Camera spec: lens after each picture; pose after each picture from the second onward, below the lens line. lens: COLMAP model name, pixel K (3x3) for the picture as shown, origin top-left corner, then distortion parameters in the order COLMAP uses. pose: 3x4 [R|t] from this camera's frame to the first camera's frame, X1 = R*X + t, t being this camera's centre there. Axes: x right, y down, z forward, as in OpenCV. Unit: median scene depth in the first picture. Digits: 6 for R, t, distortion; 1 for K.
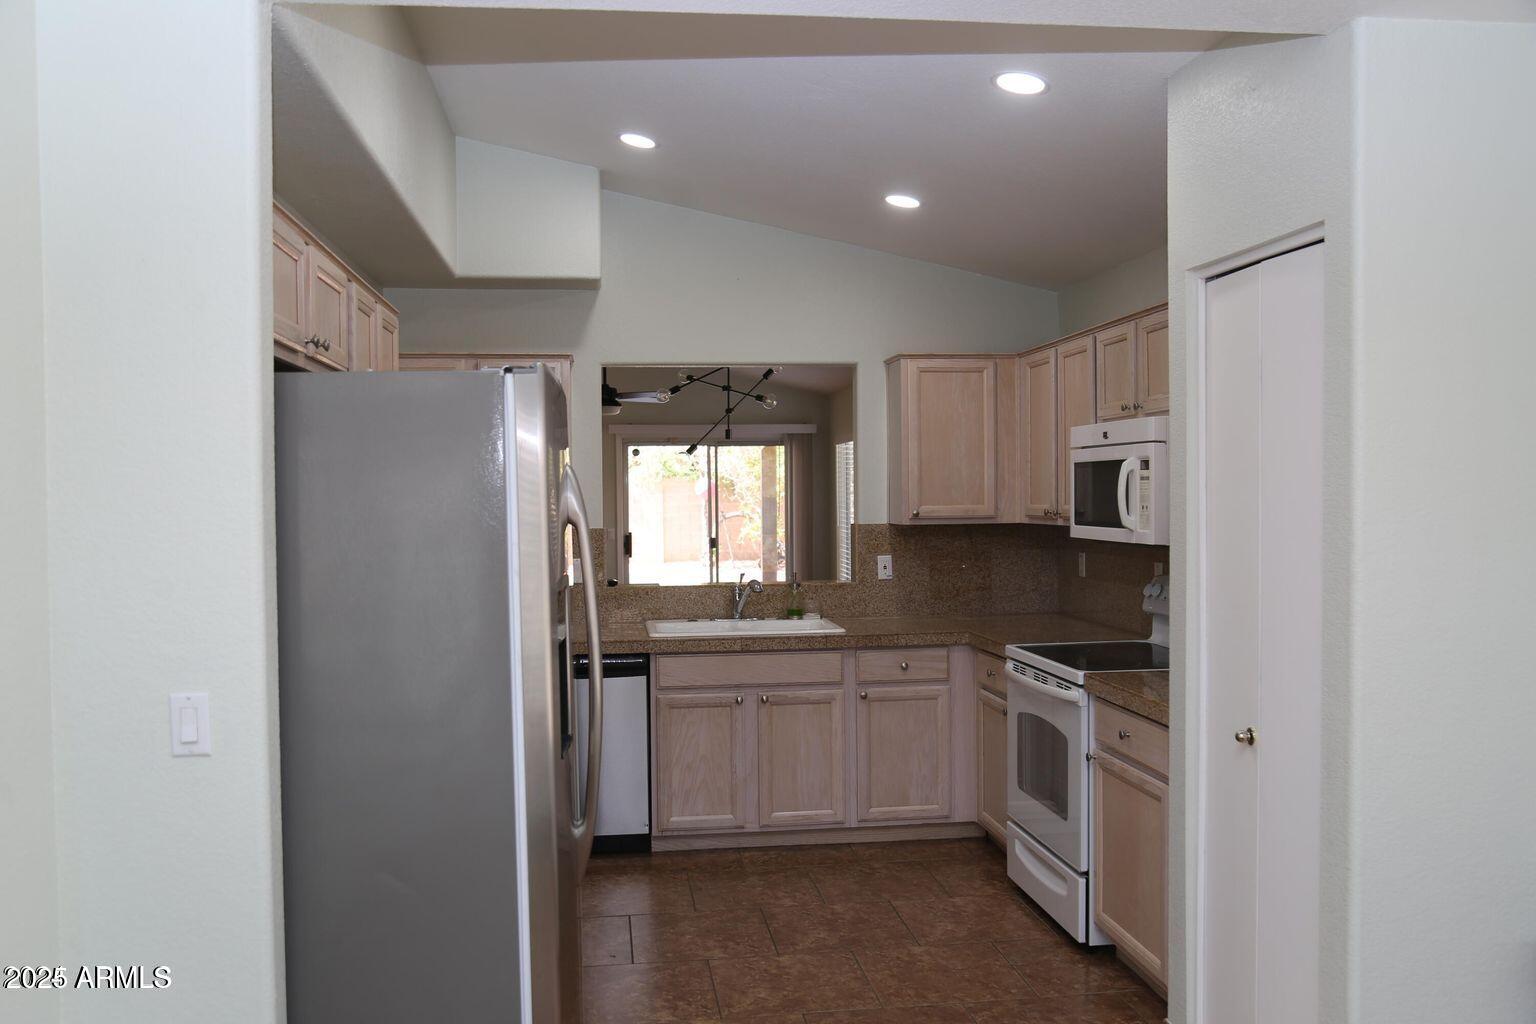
lens RADIAL K [[1269.9, 0, 768.0], [0, 1269.9, 512.0], [0, 0, 1]] dist [-0.058892, 0.000117]
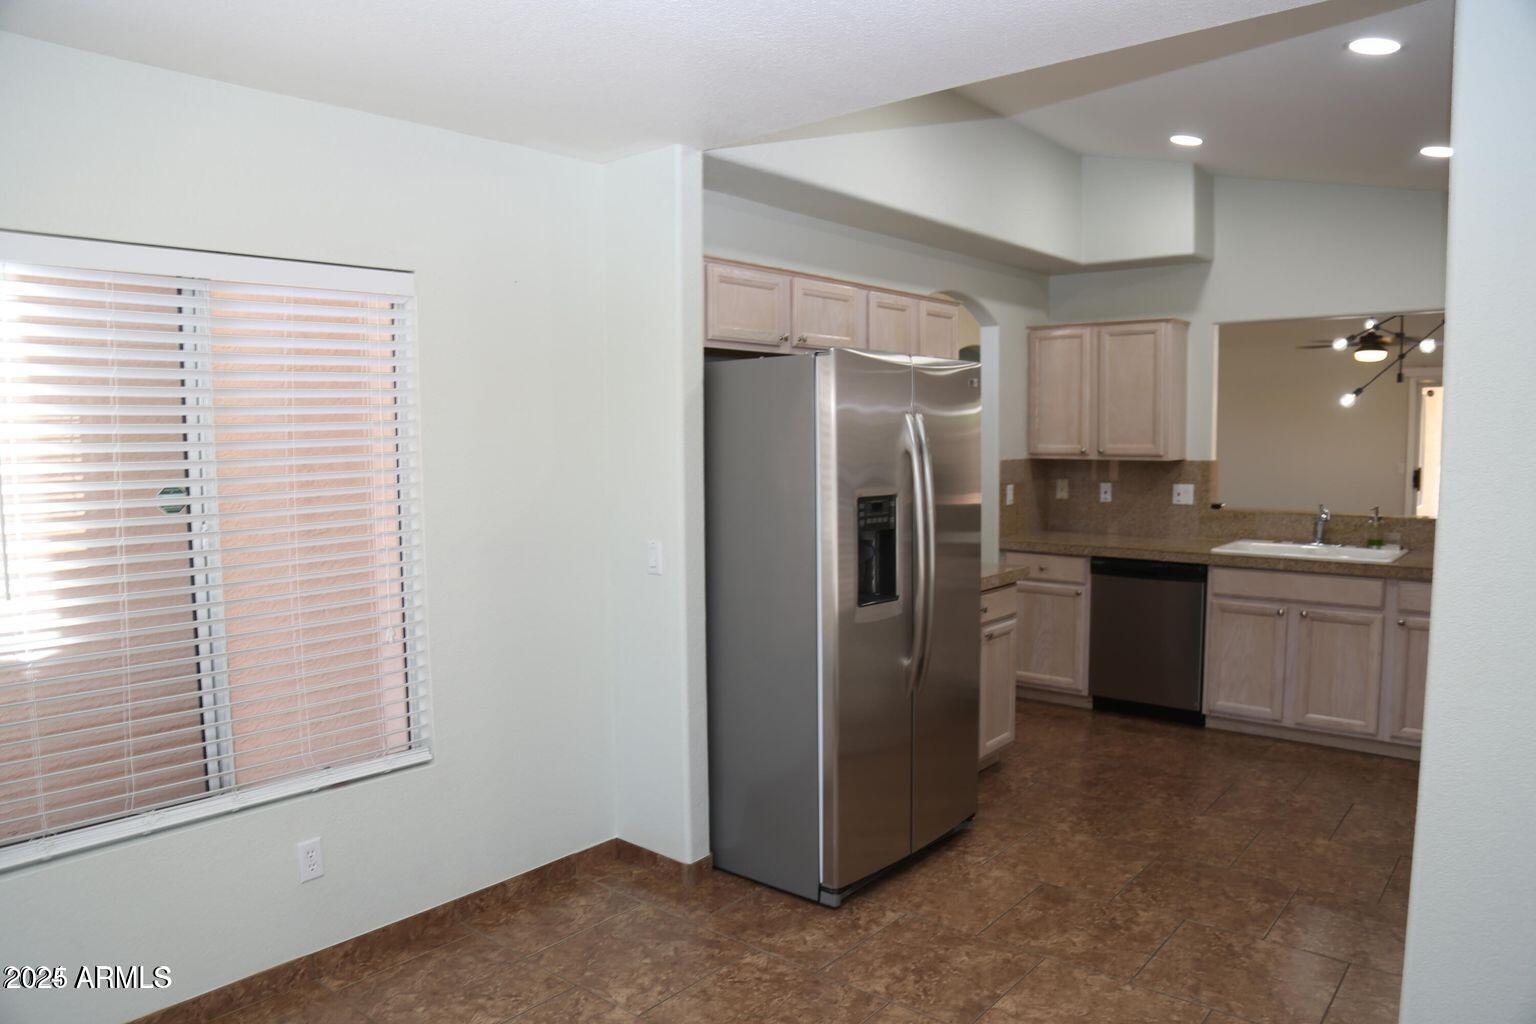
lens RADIAL K [[1044.0, 0, 768.0], [0, 1044.0, 512.0], [0, 0, 1]] dist [-0.130054, 0.070336]
pose [[0.677352, 0.060369, -0.733178, 0.327905], [-0.010731, 0.997332, 0.072206, -0.004439], [0.735581, -0.041041, 0.676193, 0.034393]]
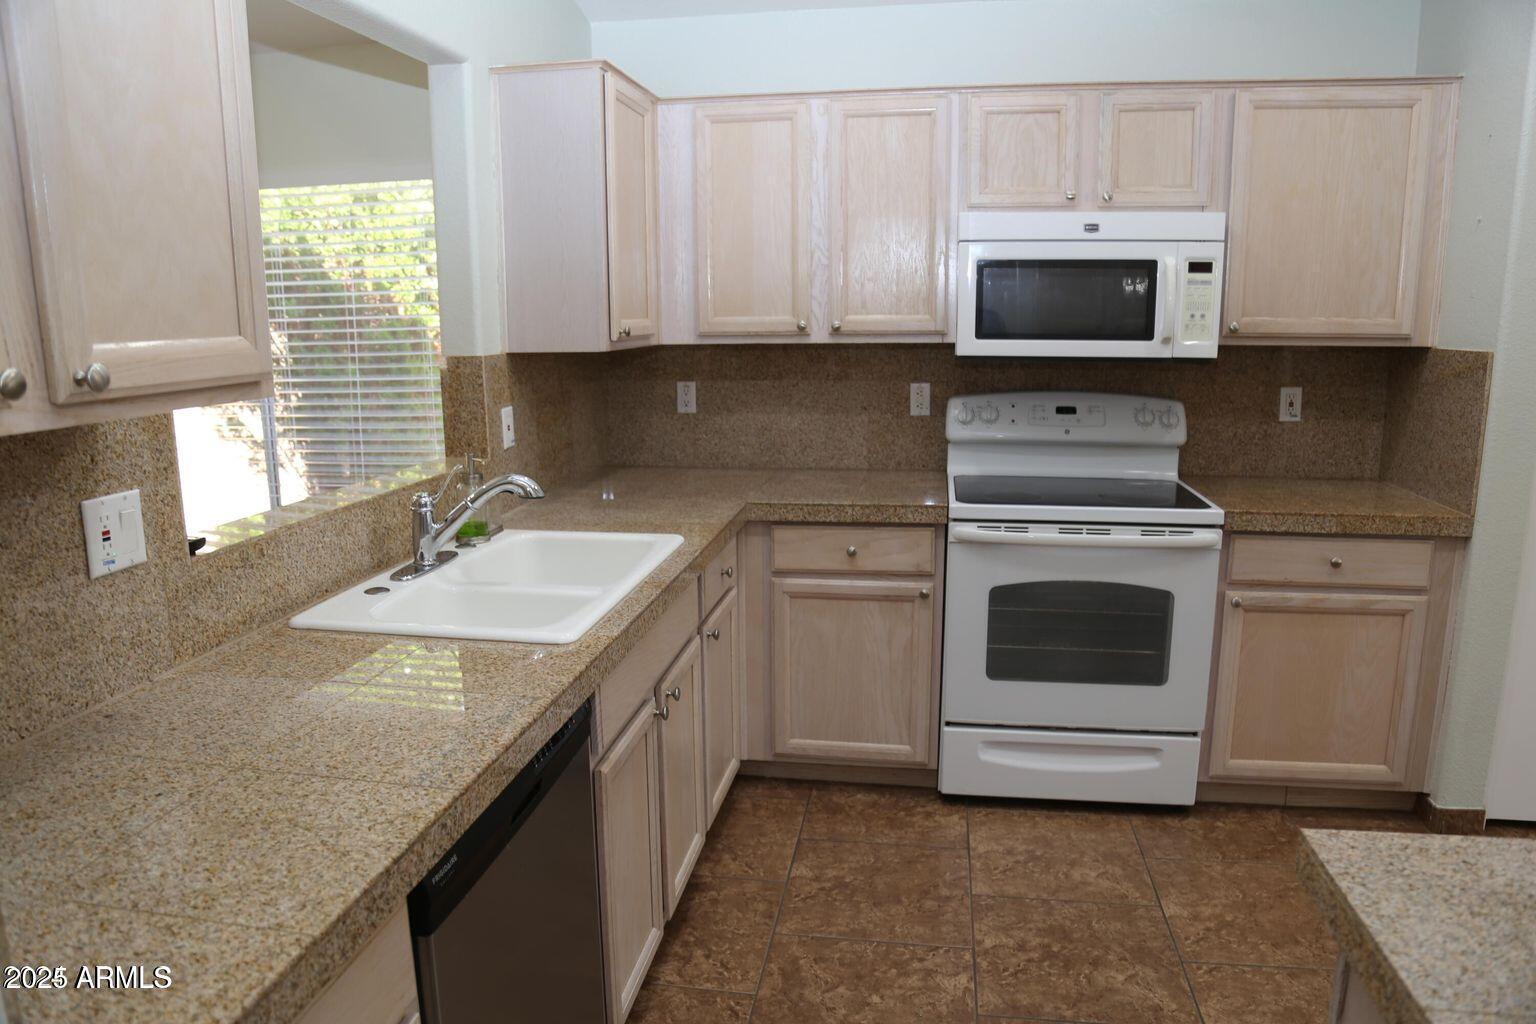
lens RADIAL K [[1044.0, 0, 768.0], [0, 1044.0, 512.0], [0, 0, 1]] dist [-0.130054, 0.070336]
pose [[0.288654, -0.175853, 0.941145, -0.374879], [0.021307, 0.983924, 0.177312, -0.001020], [-0.957196, -0.031129, 0.287760, 0.831829]]
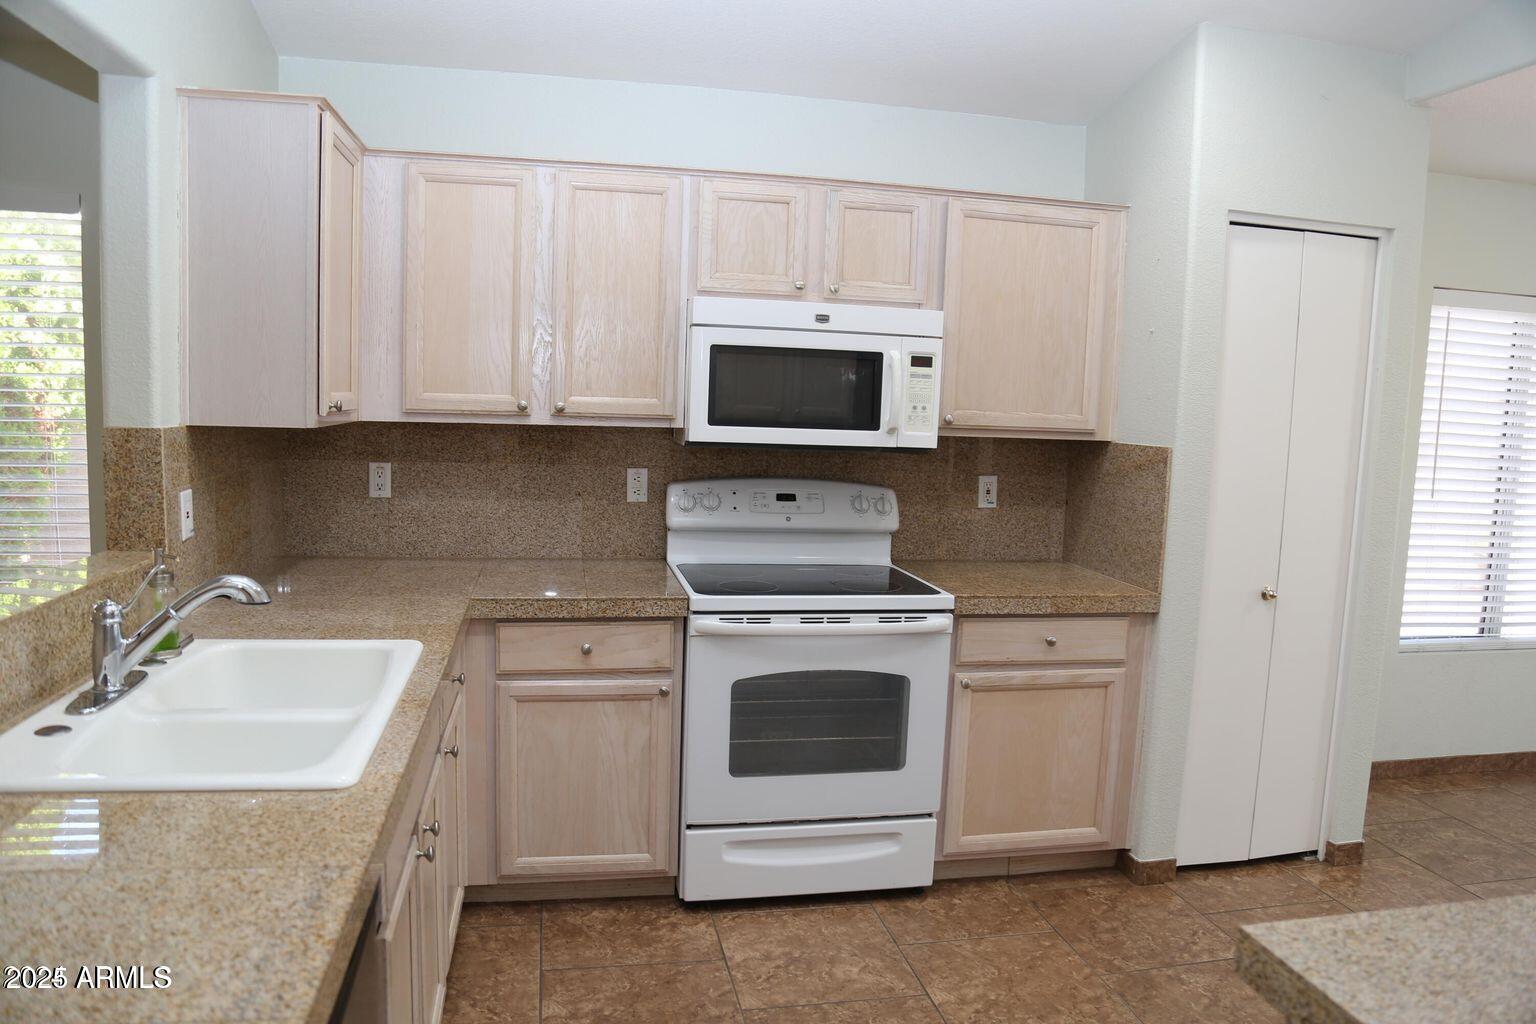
lens RADIAL K [[1044.0, 0, 768.0], [0, 1044.0, 512.0], [0, 0, 1]] dist [-0.130054, 0.070336]
pose [[-0.069626, -0.103104, 0.992231, -0.350837], [-0.019878, 0.994590, 0.101955, -0.002462], [-0.997375, -0.012625, -0.071299, 0.897618]]
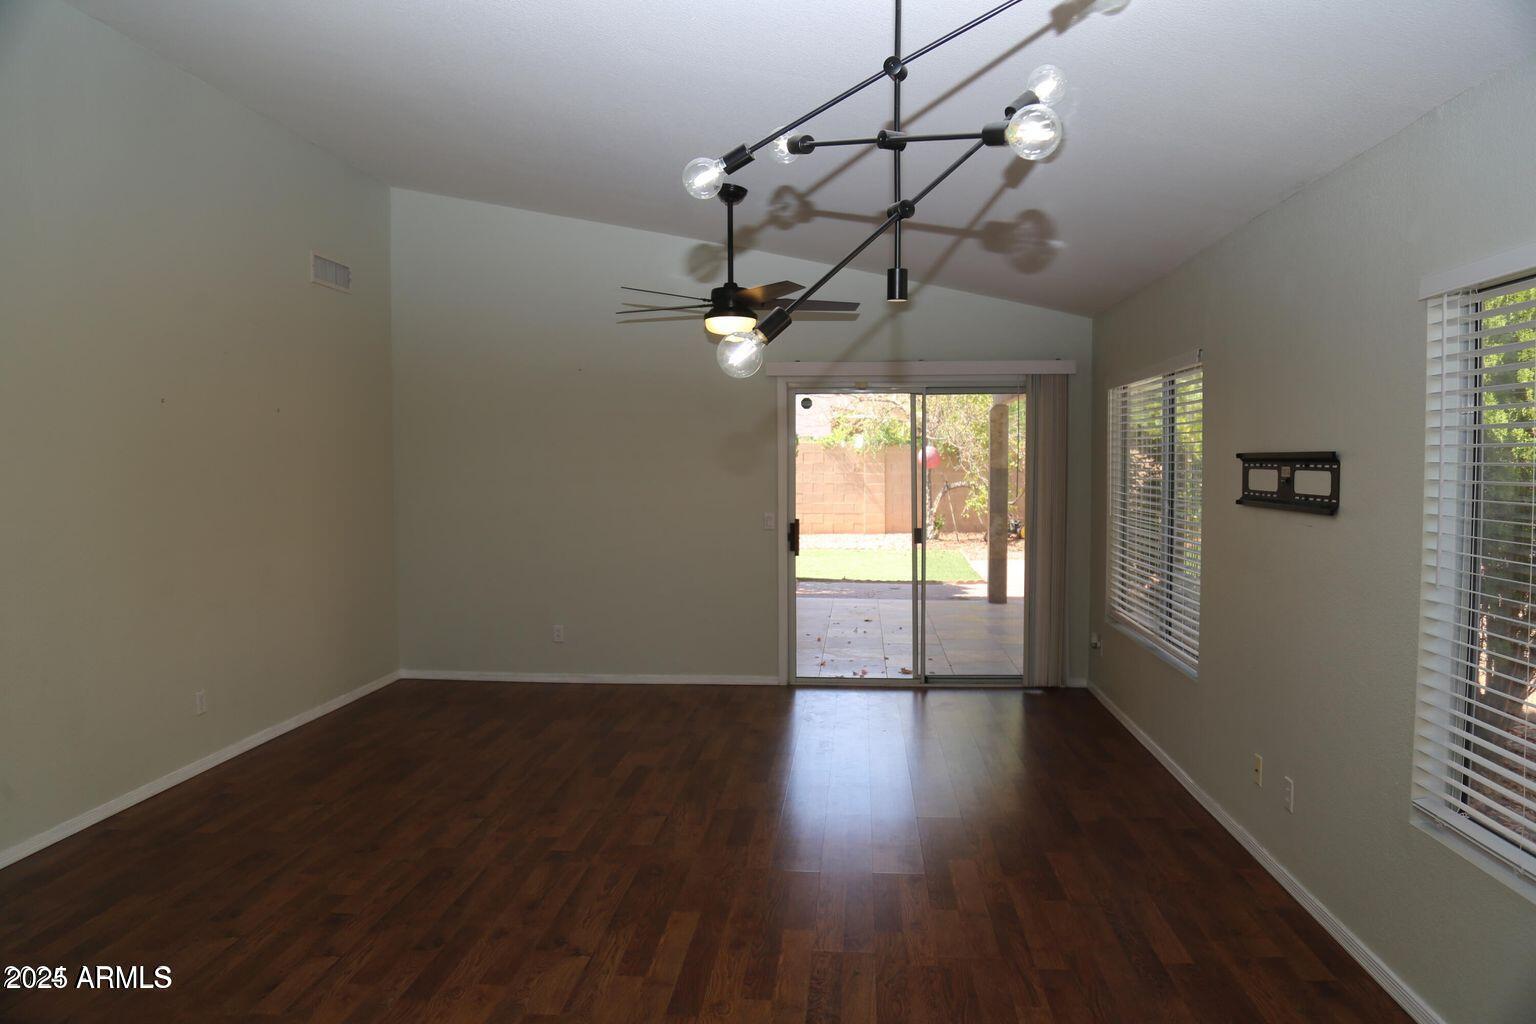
lens RADIAL K [[1044.0, 0, 768.0], [0, 1044.0, 512.0], [0, 0, 1]] dist [-0.130054, 0.070336]
pose [[0.977306, 0.017456, -0.211111, -0.009718], [-0.010172, 0.999316, 0.035541, -0.018481], [0.211587, -0.032587, 0.976816, 1.029402]]
